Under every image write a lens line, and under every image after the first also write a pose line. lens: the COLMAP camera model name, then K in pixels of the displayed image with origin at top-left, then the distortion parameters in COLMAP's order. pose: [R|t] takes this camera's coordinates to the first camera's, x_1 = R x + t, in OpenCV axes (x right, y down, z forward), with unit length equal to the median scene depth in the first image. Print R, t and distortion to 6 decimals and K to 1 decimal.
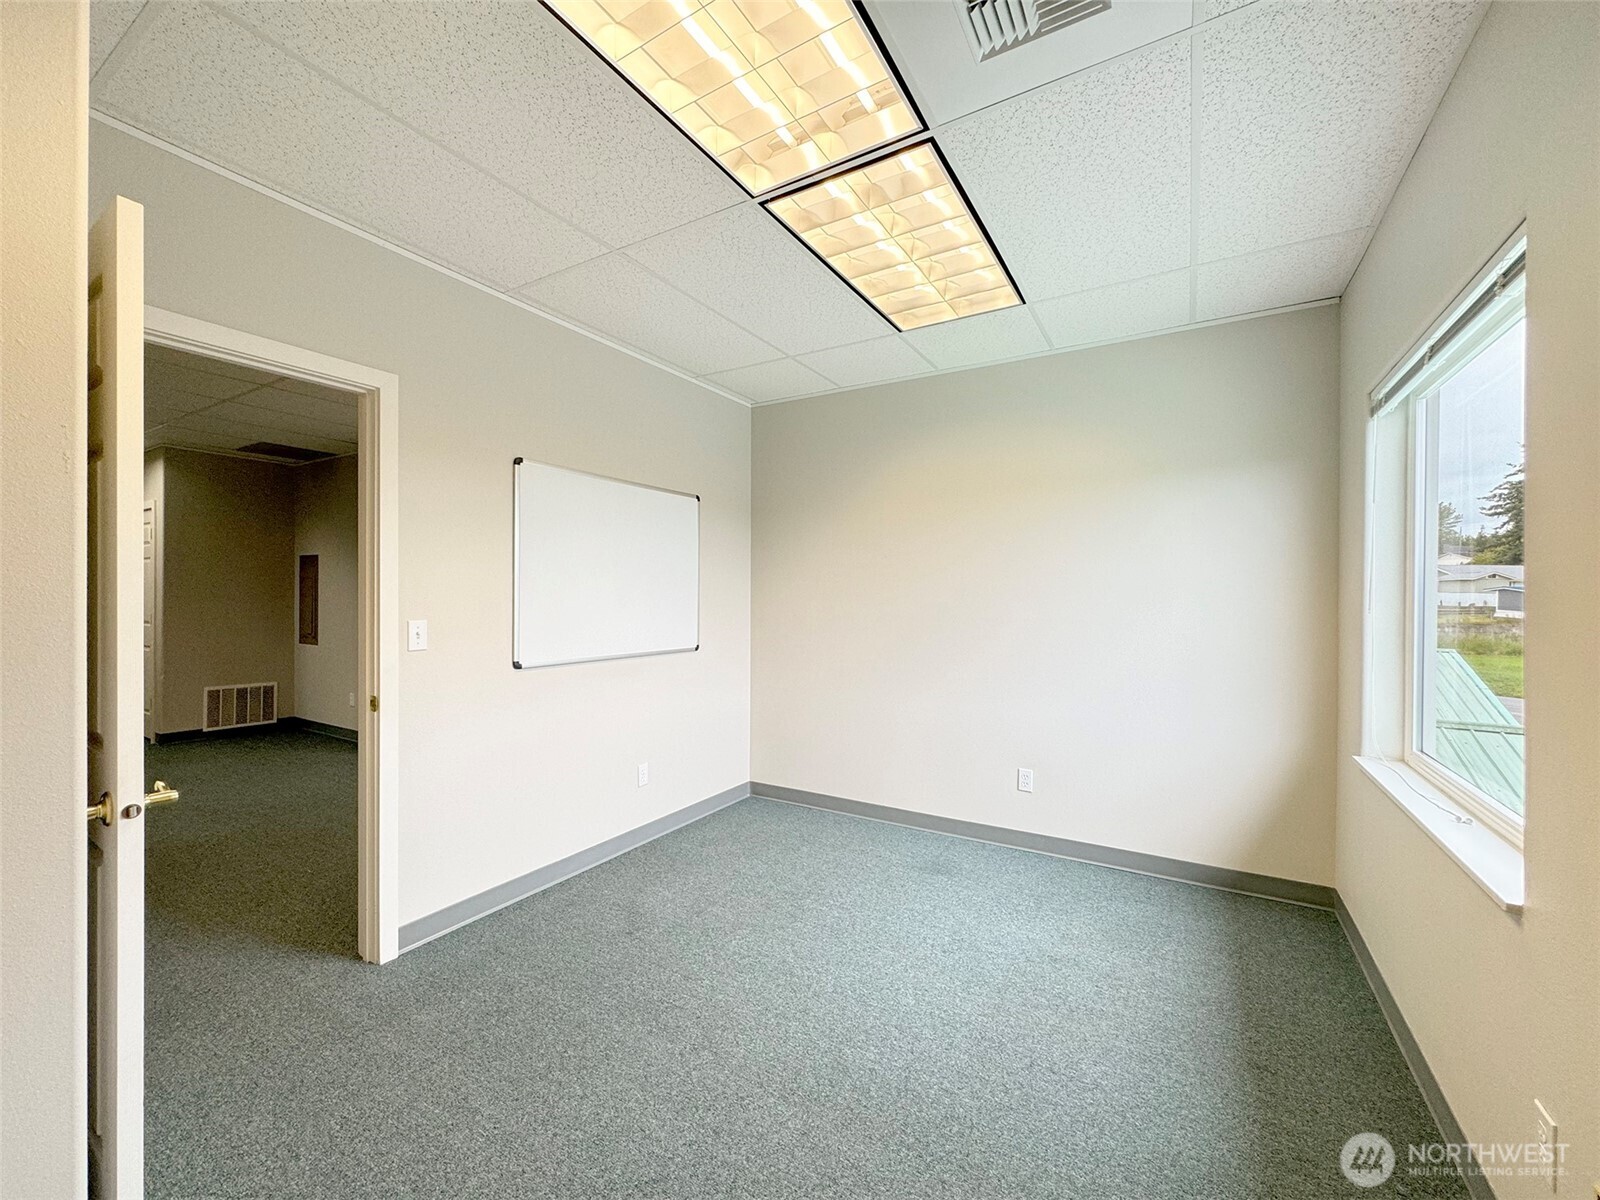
lens RADIAL K [[625.0, 0, 800.0], [0, 625.0, 600.0], [0, 0, 1]] dist [-0.000818, -0.000081]
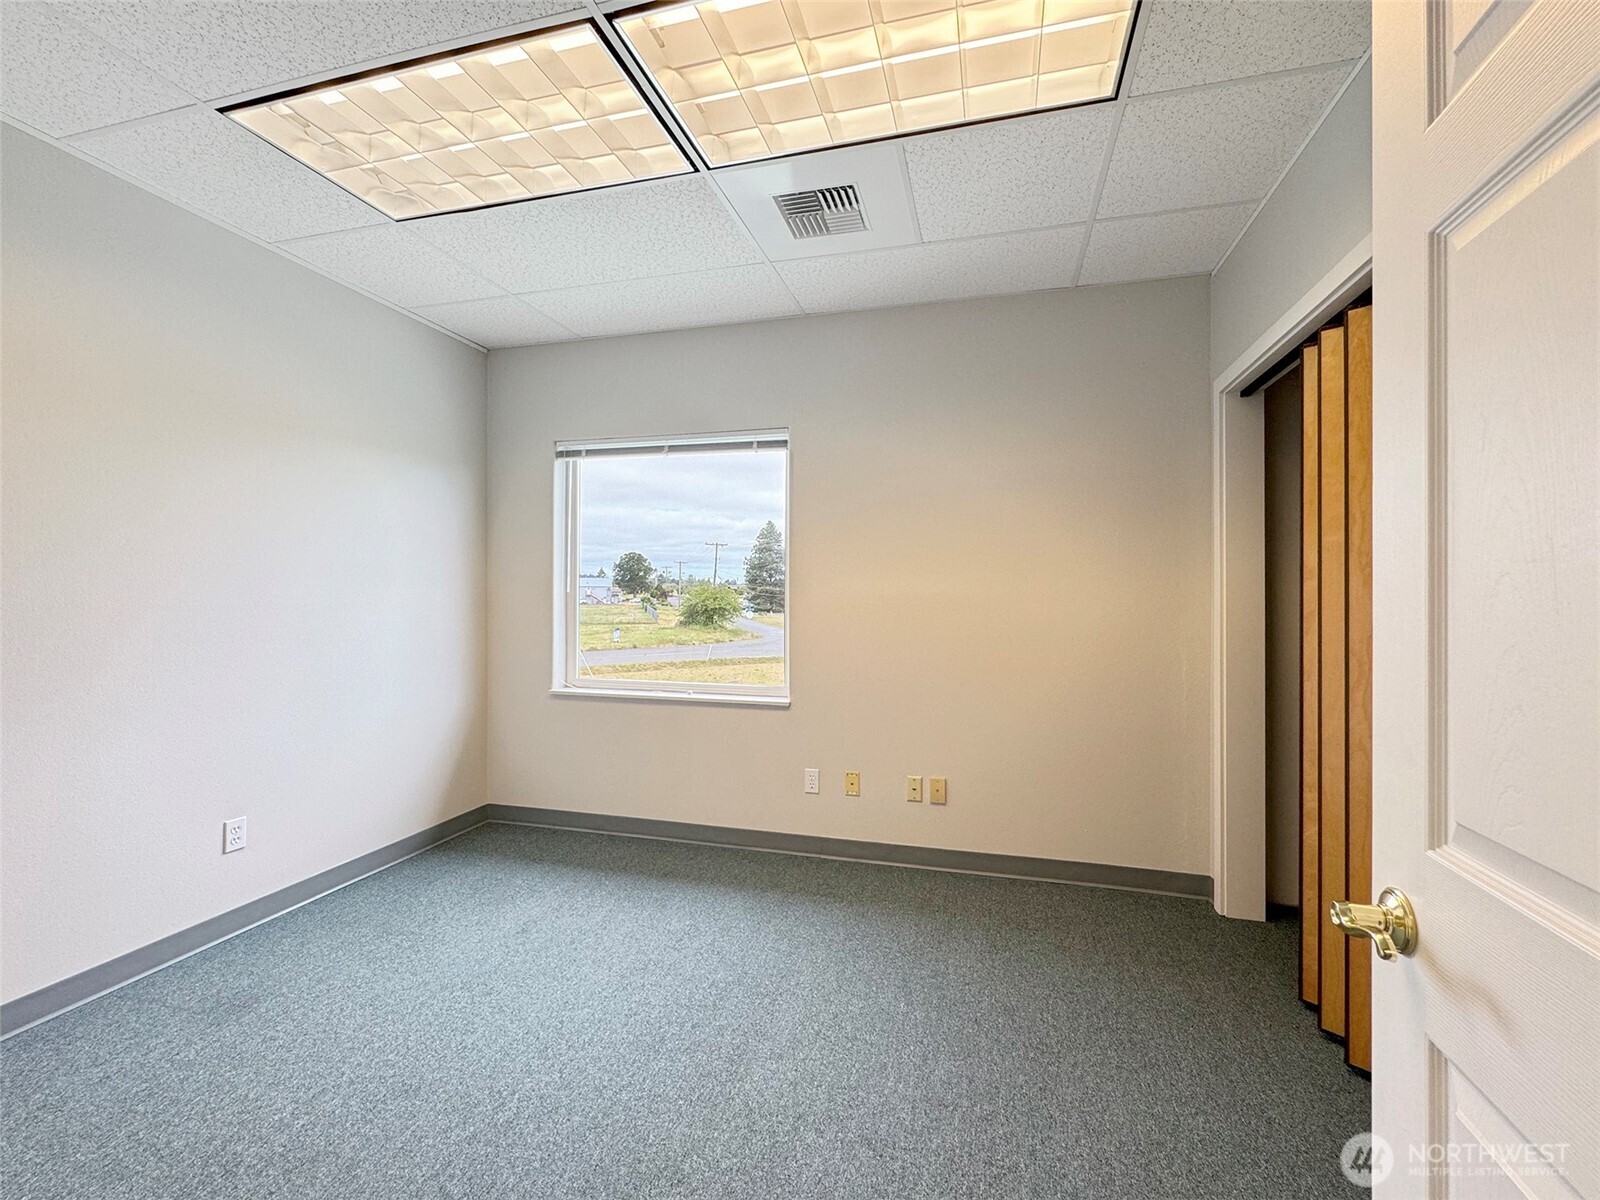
lens RADIAL K [[662.1, 0, 804.4], [0, 662.1, 591.4], [0, 0, 1]] dist [-0.000464, -0.000214]
pose [[-0.254439, -0.001126, 0.967088, -0.635022], [-0.003755, 0.999993, 0.000176, 0.016407], [-0.967082, -0.003587, -0.254441, 0.702696]]
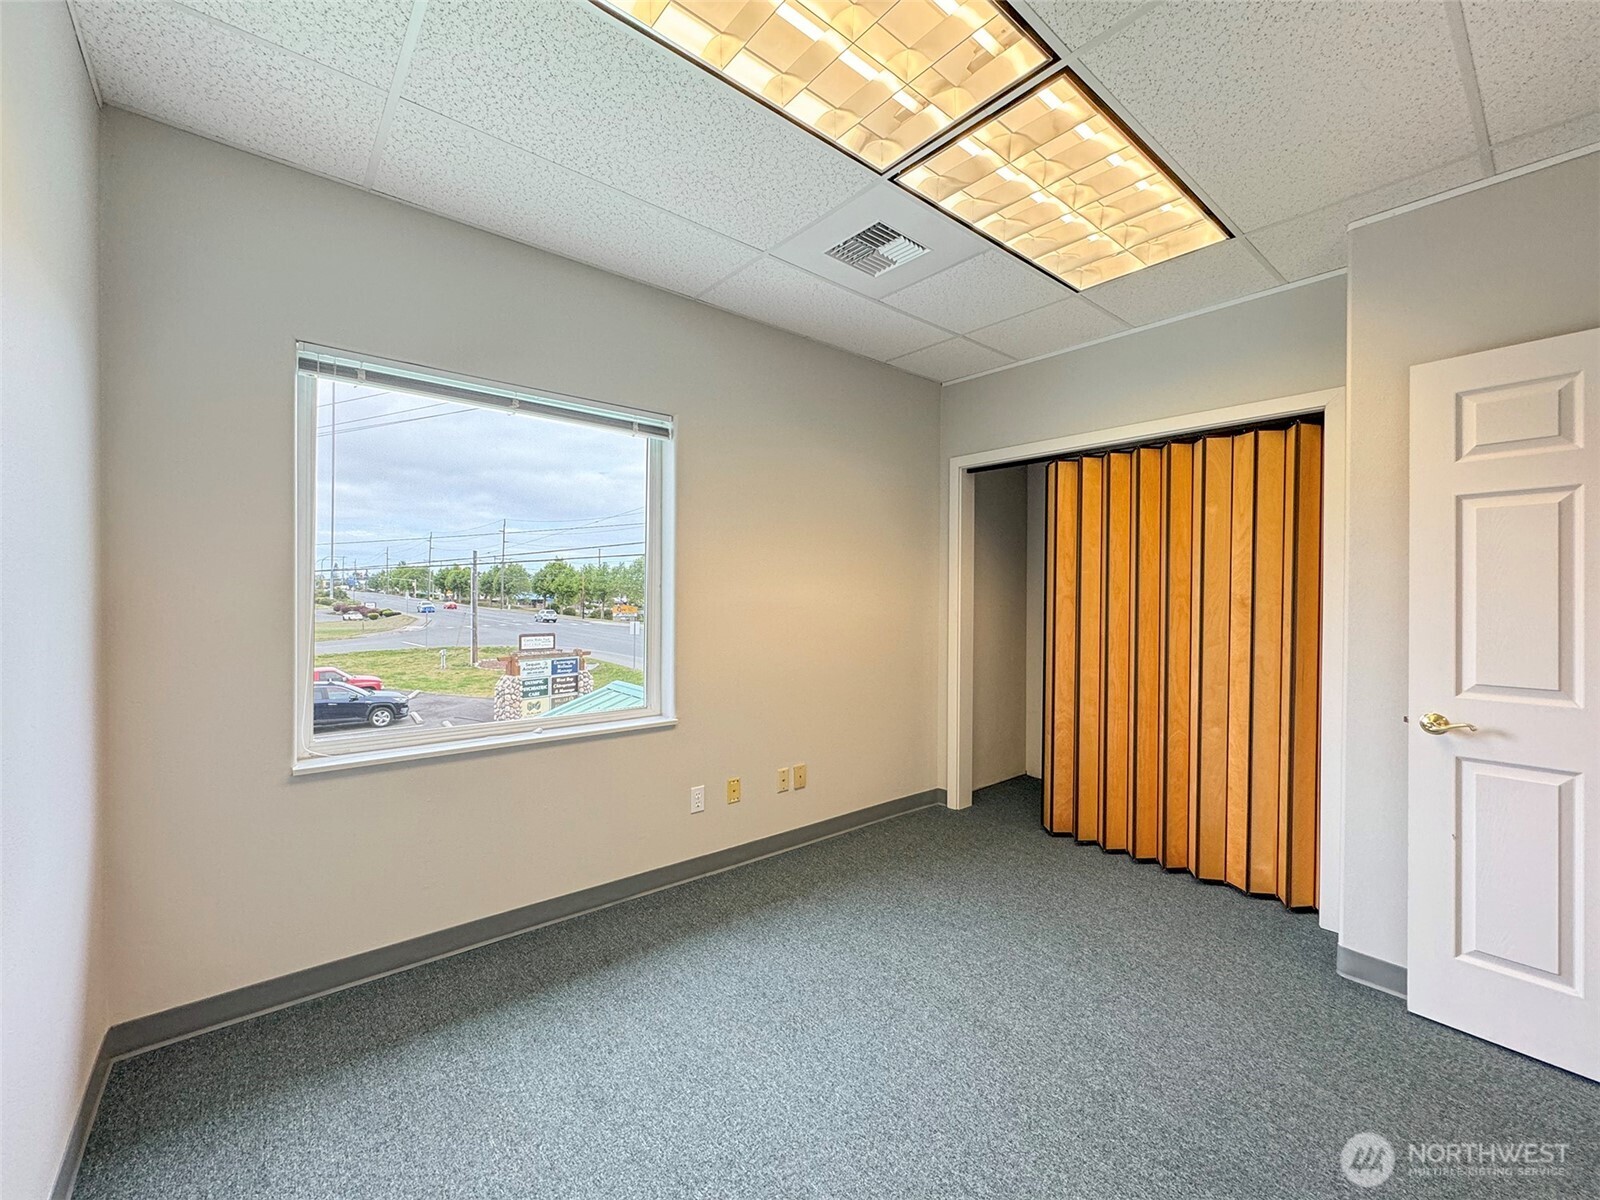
lens RADIAL K [[653.9, 0, 800.0], [0, 653.9, 600.0], [0, 0, 1]] dist [0.000263, 0.000126]
pose [[-0.935769, -0.021570, 0.351953, -0.041436], [-0.016383, 0.999709, 0.017709, -0.003563], [-0.352233, 0.010805, -0.935850, 1.350716]]
